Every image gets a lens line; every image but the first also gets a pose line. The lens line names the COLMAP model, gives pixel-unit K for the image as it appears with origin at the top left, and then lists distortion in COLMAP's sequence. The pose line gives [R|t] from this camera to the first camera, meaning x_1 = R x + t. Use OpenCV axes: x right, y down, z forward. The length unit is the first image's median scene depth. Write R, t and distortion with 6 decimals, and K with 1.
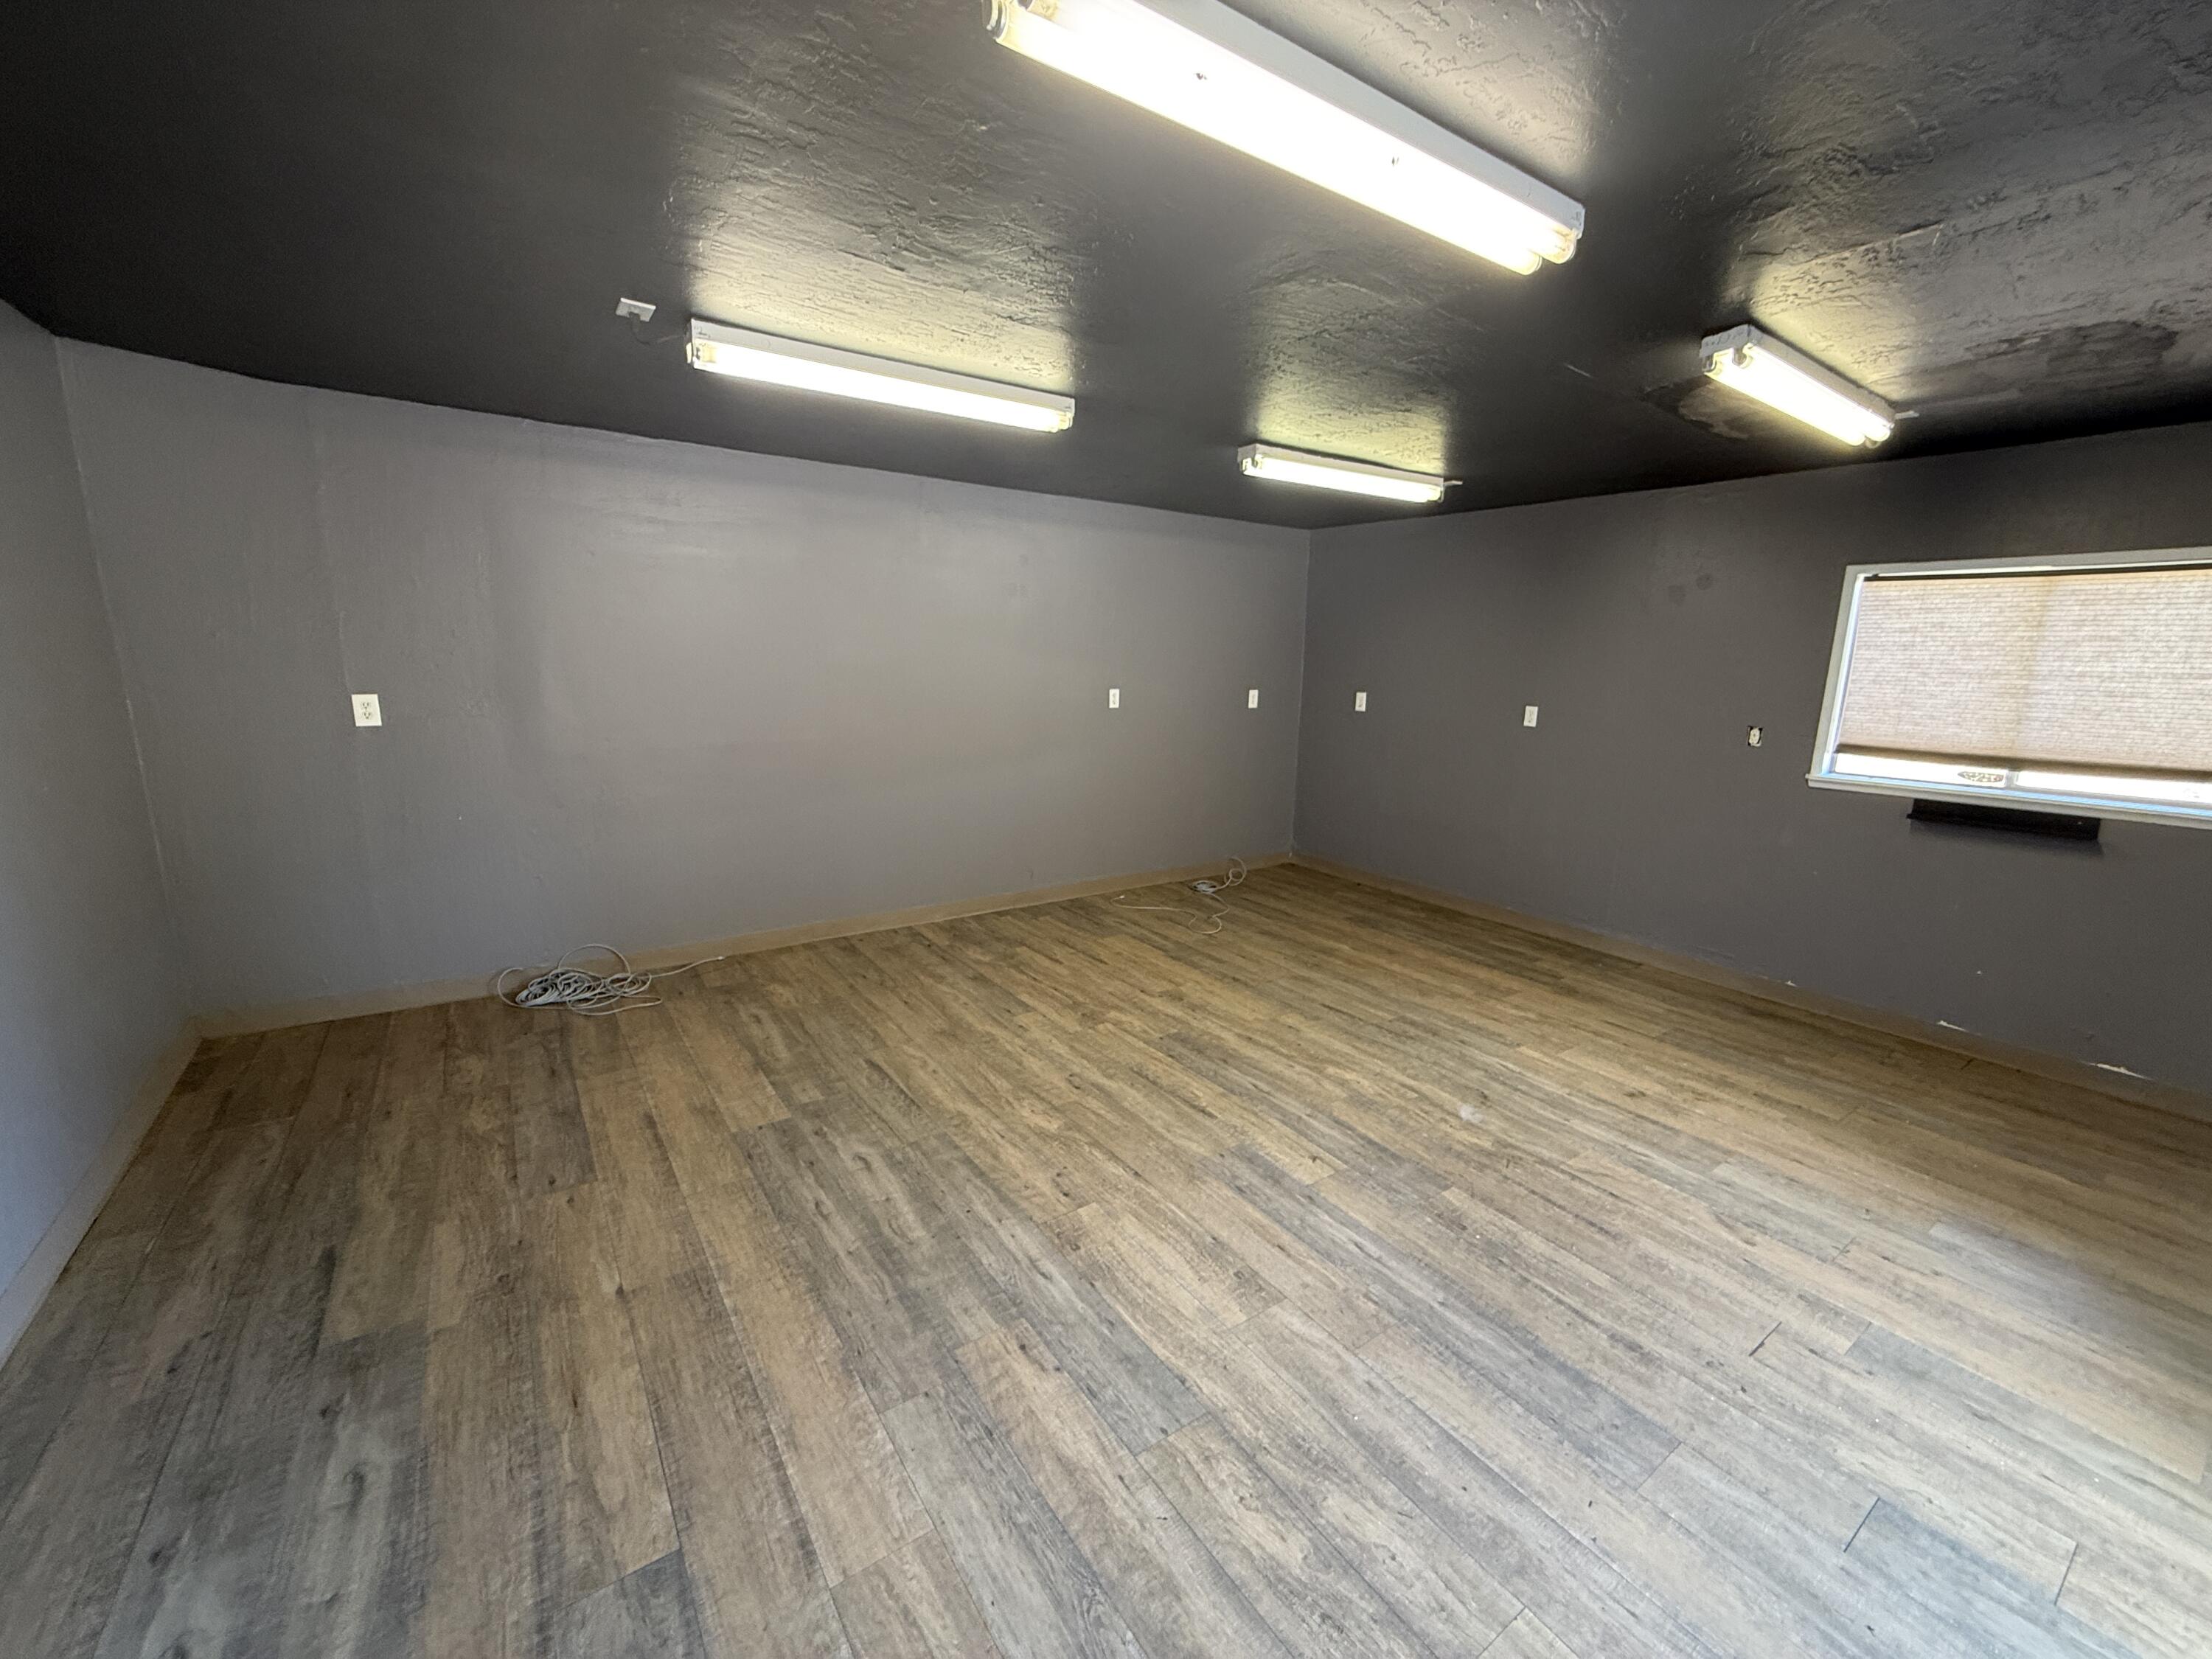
lens RADIAL K [[885.4, 0, 1097.3], [0, 885.4, 829.7], [0, 0, 1]] dist [-0.000810, 0.000758]
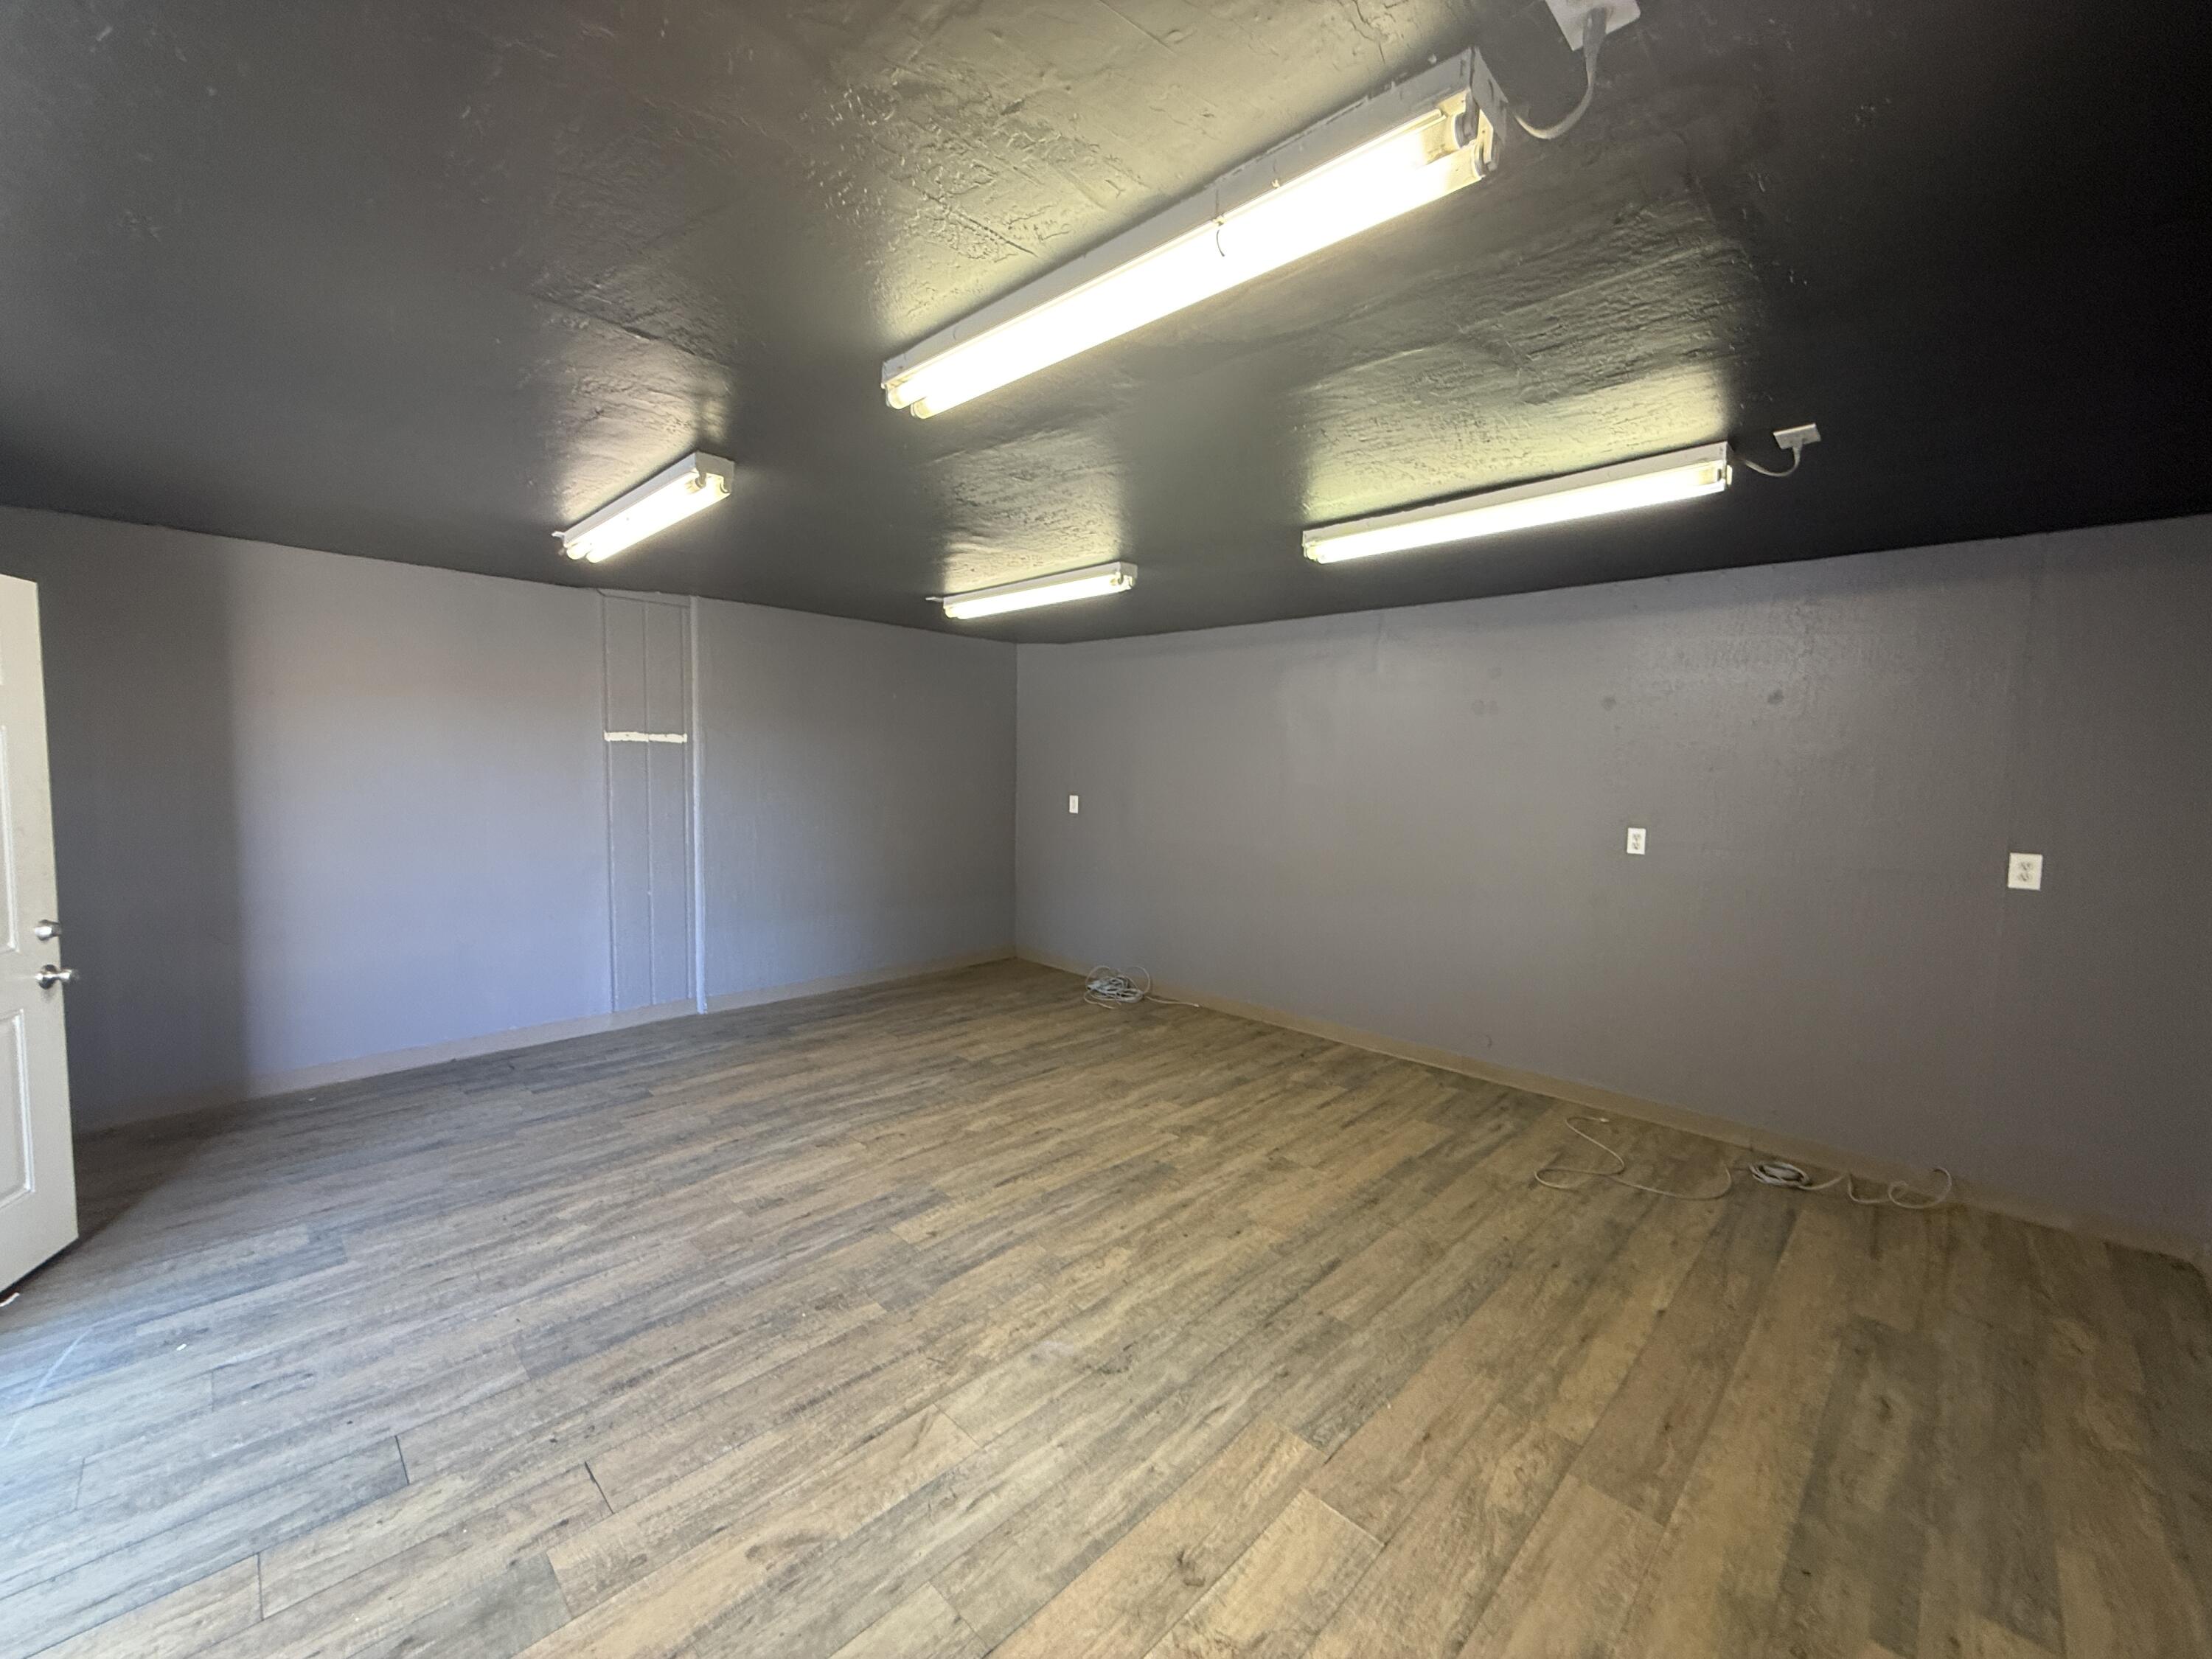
lens RADIAL K [[885.4, 0, 1099.2], [0, 885.4, 826.5], [0, 0, 1]] dist [-0.000810, 0.000758]
pose [[0.186379, 0.050369, -0.981186, 1.276785], [-0.210391, 0.977564, 0.010219, -0.150403], [0.959687, 0.204528, 0.192794, 0.883284]]
